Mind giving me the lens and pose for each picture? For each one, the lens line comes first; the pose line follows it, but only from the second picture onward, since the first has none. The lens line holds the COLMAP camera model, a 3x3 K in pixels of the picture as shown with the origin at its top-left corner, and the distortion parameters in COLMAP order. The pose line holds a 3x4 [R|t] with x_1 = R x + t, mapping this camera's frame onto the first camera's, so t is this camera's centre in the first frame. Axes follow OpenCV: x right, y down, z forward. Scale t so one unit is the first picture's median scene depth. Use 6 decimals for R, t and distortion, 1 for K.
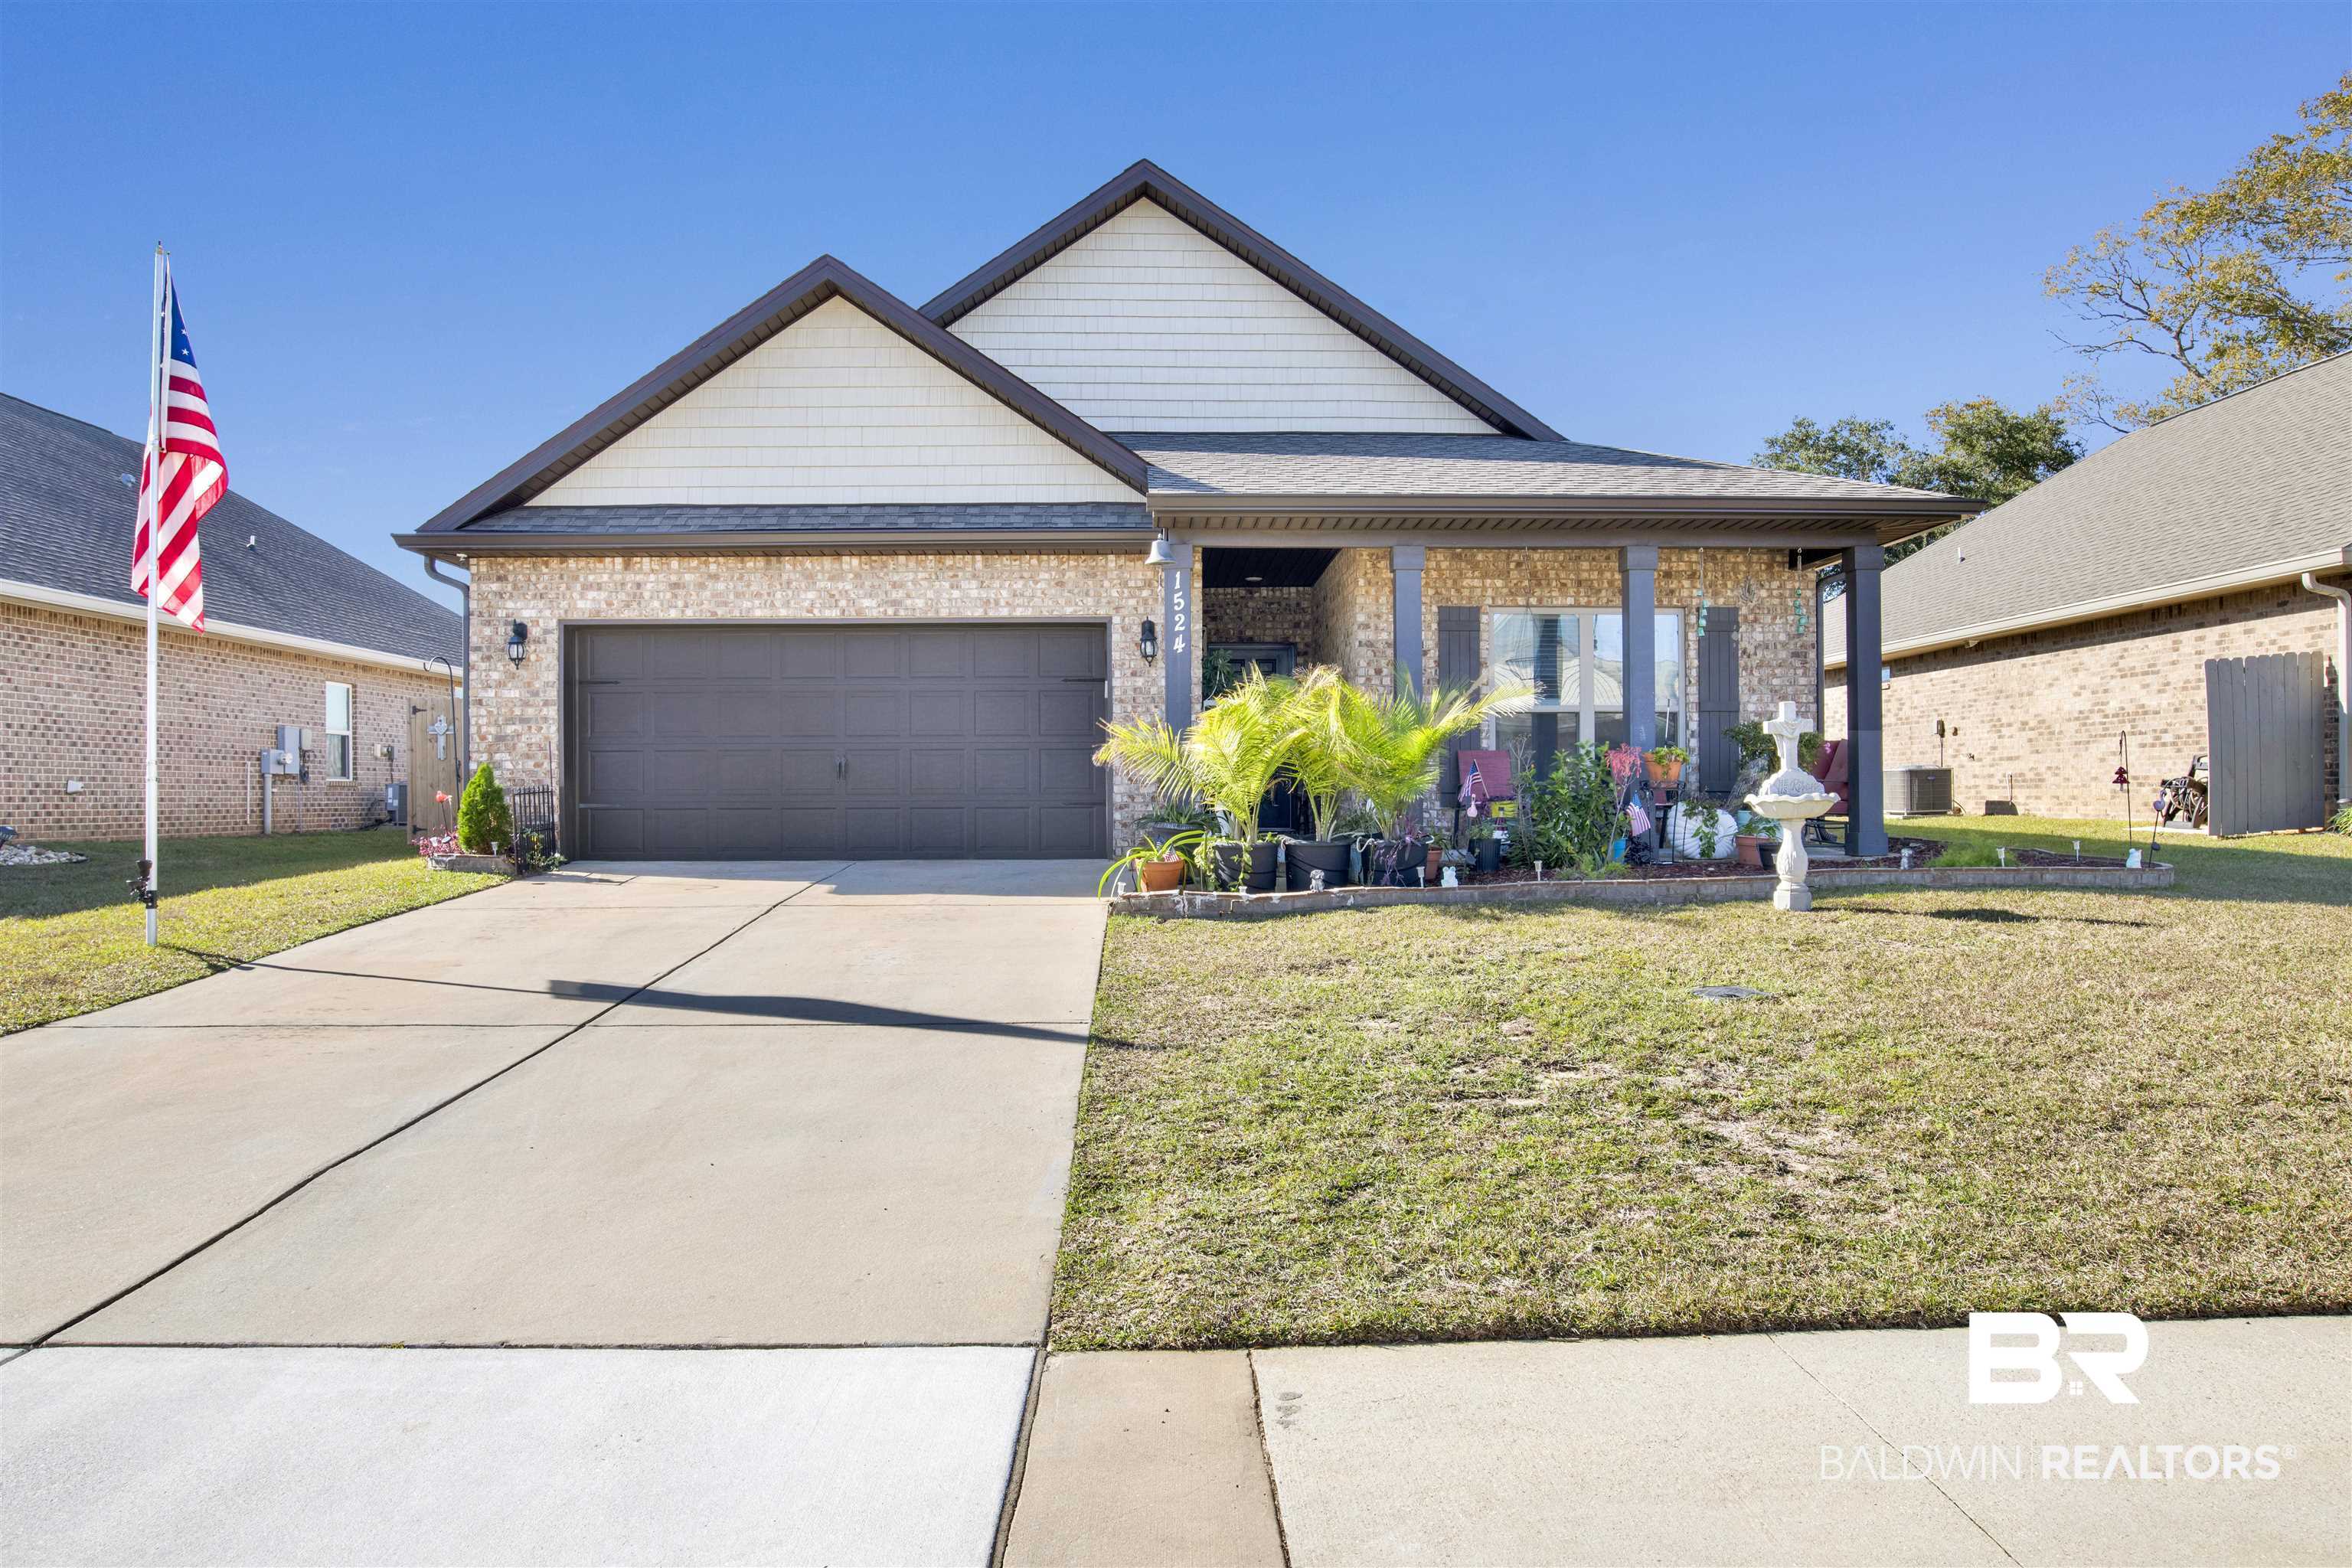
lens RADIAL K [[1551.8, 0, 1176.0], [0, 1551.8, 784.0], [0, 0, 1]] dist [-0.022334, -0.000092]
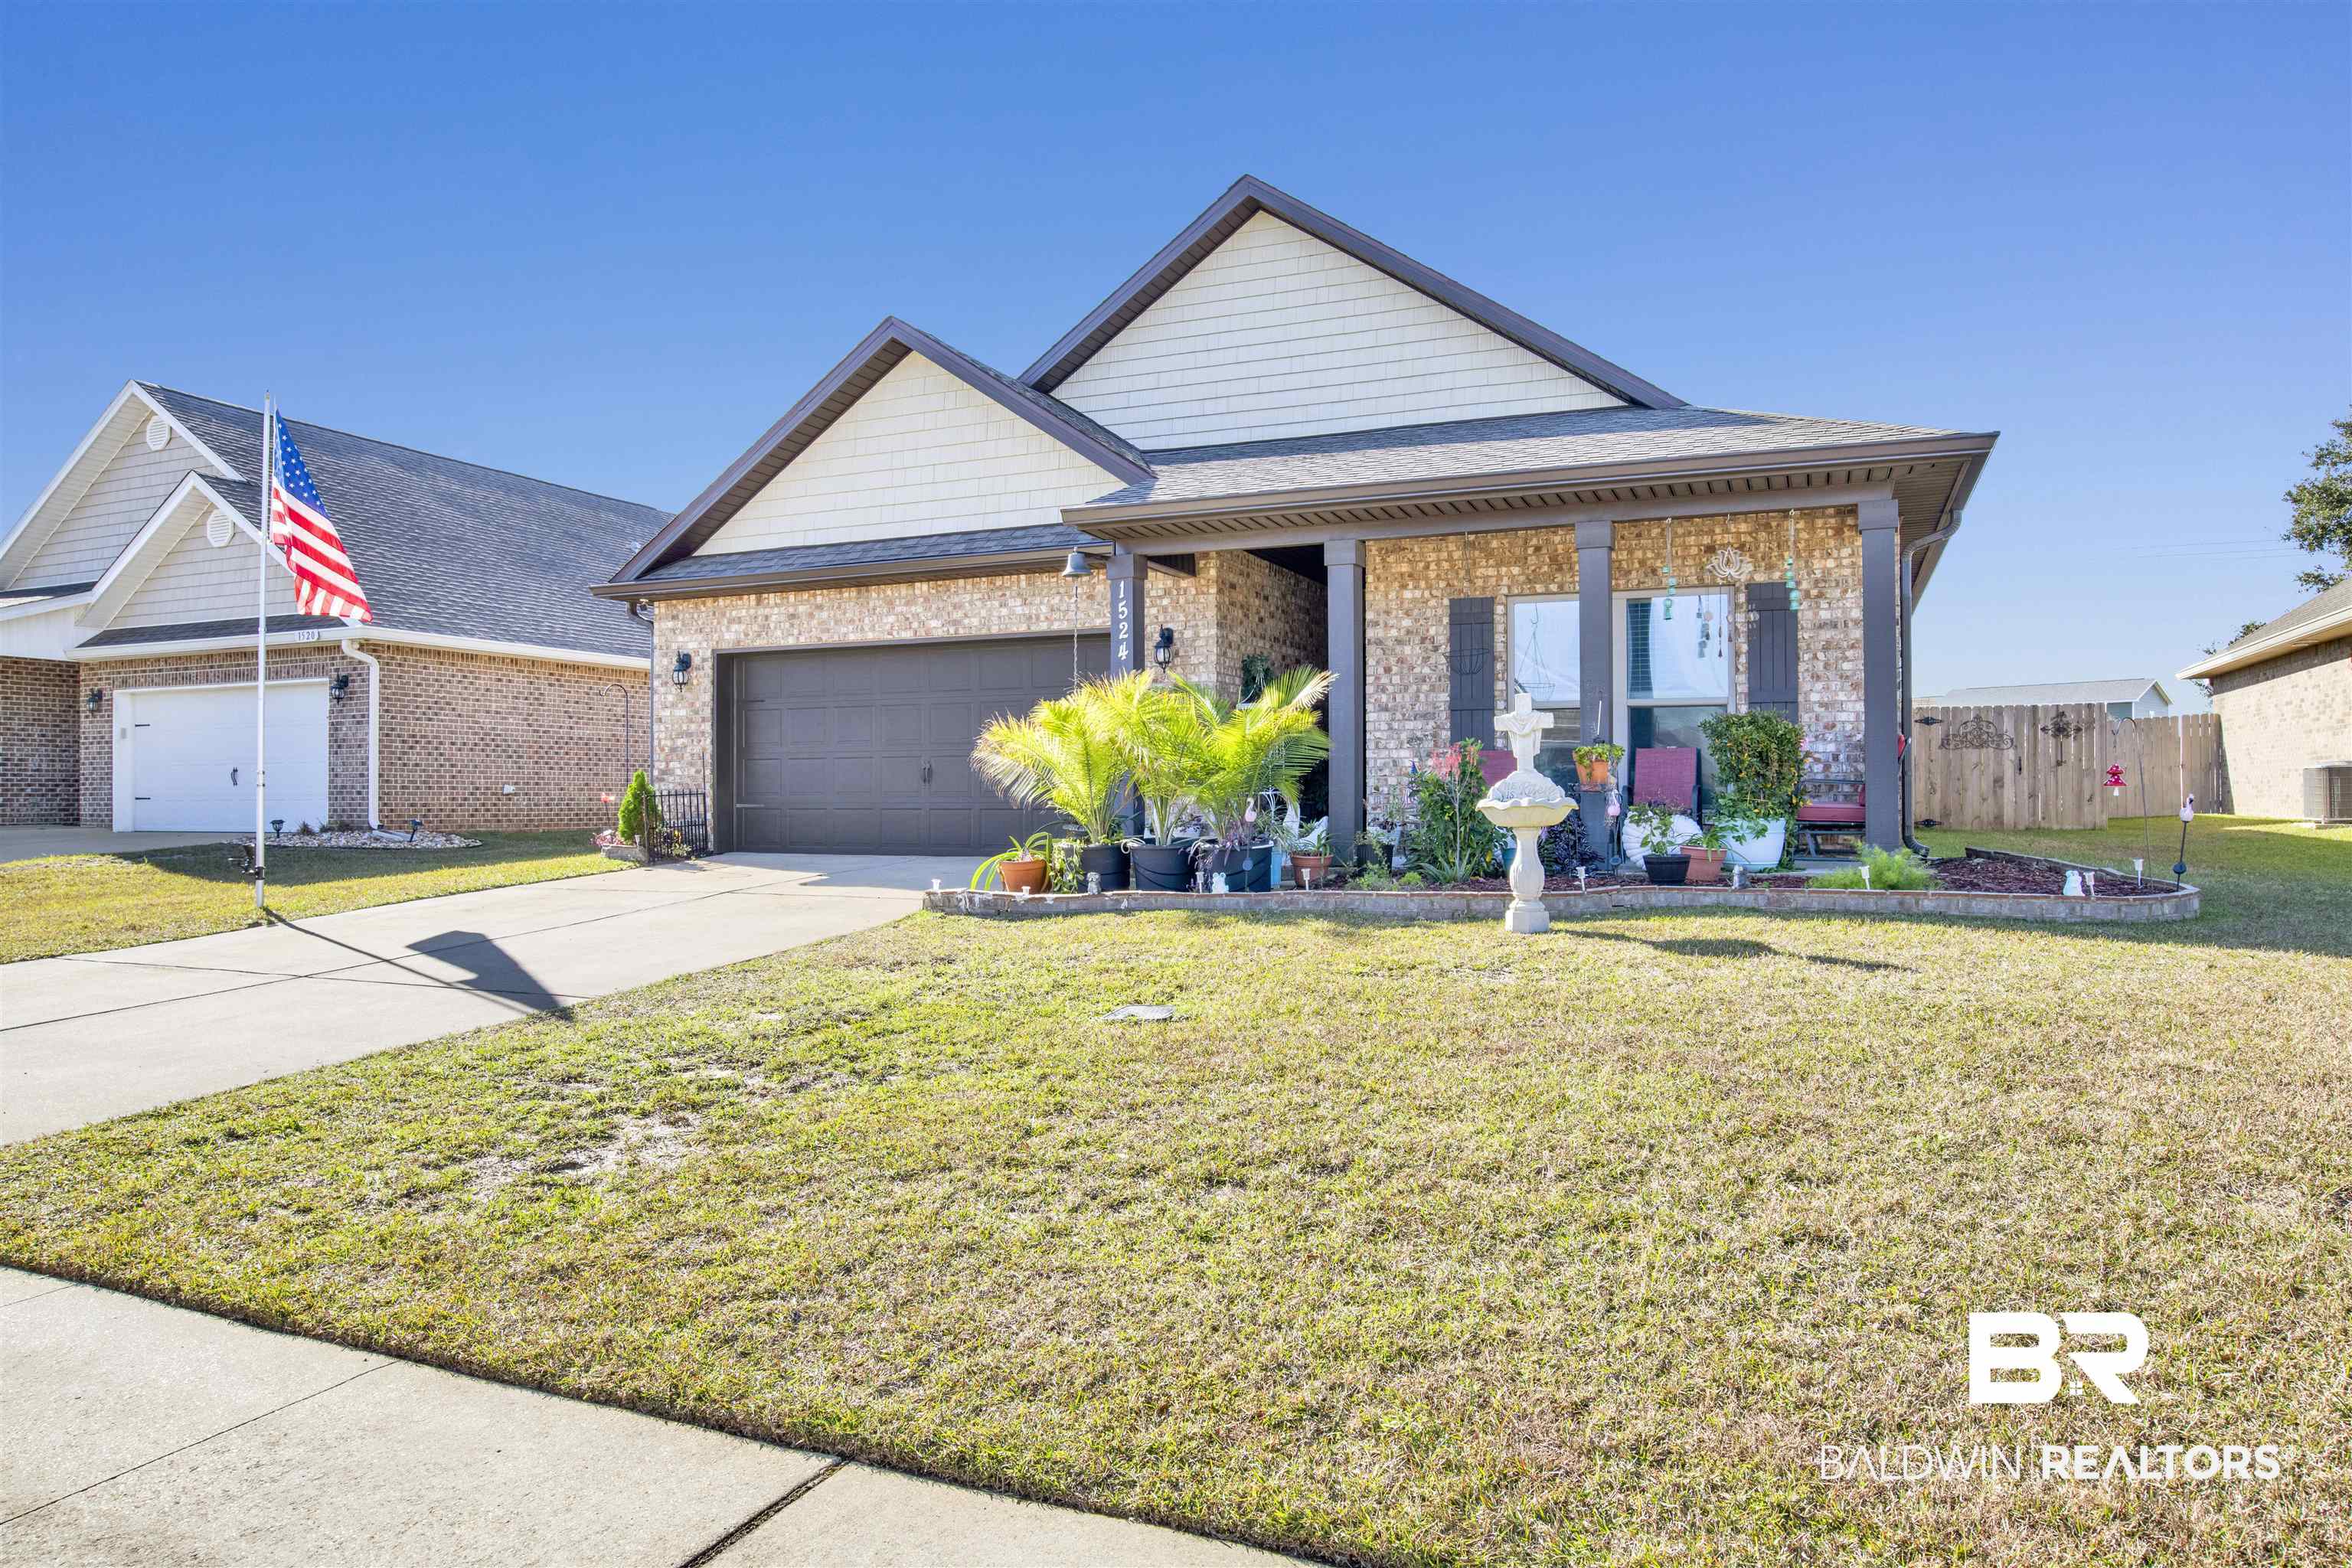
lens RADIAL K [[1486.7, 0, 1176.0], [0, 1486.7, 784.0], [0, 0, 1]] dist [-0.015367, 0.000373]
pose [[0.909259, -0.001737, -0.416227, 0.400017], [0.001796, 0.999998, -0.000250, -0.001539], [0.416227, -0.000520, 0.909261, 0.105245]]
